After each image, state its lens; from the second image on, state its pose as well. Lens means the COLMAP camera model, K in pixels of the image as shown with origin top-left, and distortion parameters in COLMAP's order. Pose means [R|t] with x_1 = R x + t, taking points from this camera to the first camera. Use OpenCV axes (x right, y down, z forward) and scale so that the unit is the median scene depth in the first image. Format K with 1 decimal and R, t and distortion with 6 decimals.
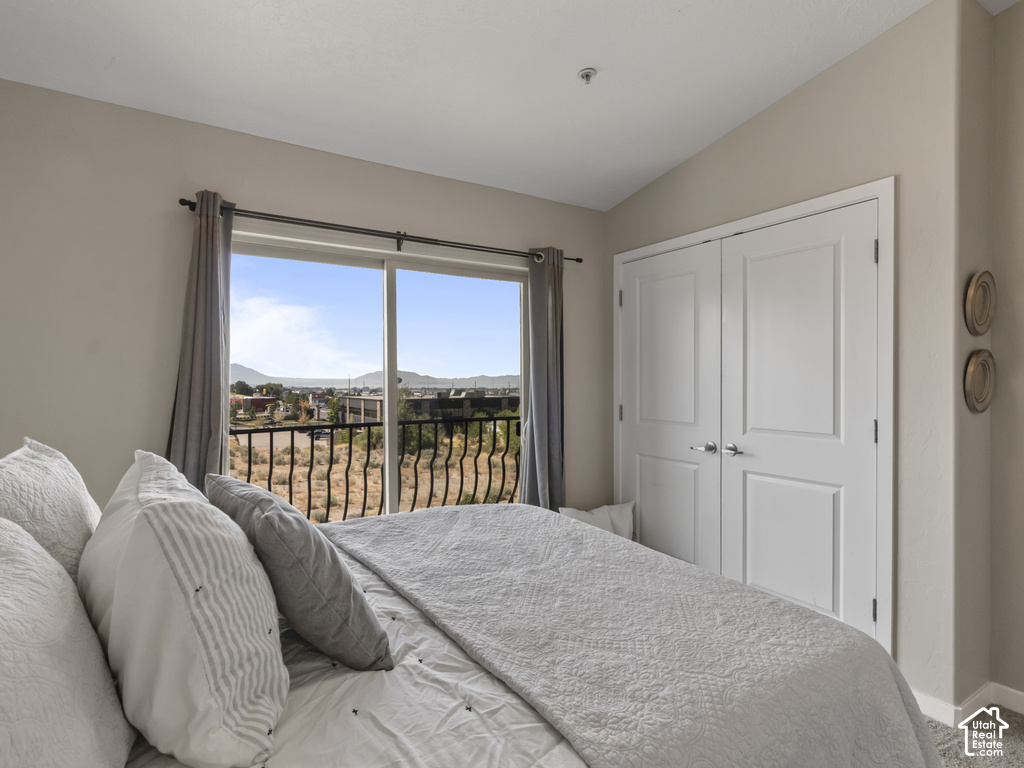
lens RADIAL K [[547.0, 0, 516.9], [0, 547.0, 391.6], [0, 0, 1]] dist [-0.001101, 0.000970]
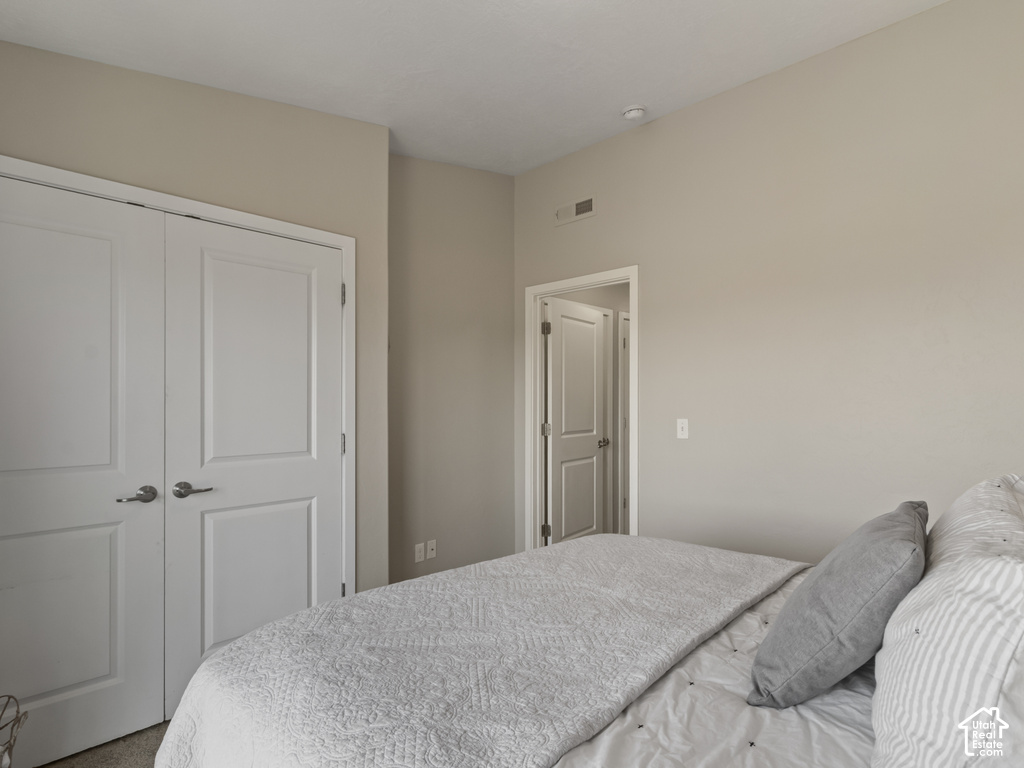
lens RADIAL K [[566.3, 0, 512.6], [0, 566.3, 398.1], [0, 0, 1]] dist [-0.000046, 0.000257]
pose [[-0.237581, 0.004471, 0.971358, -0.592903], [0.018859, 0.999822, 0.000011, -0.017622], [-0.971185, 0.018321, -0.237623, 0.868700]]
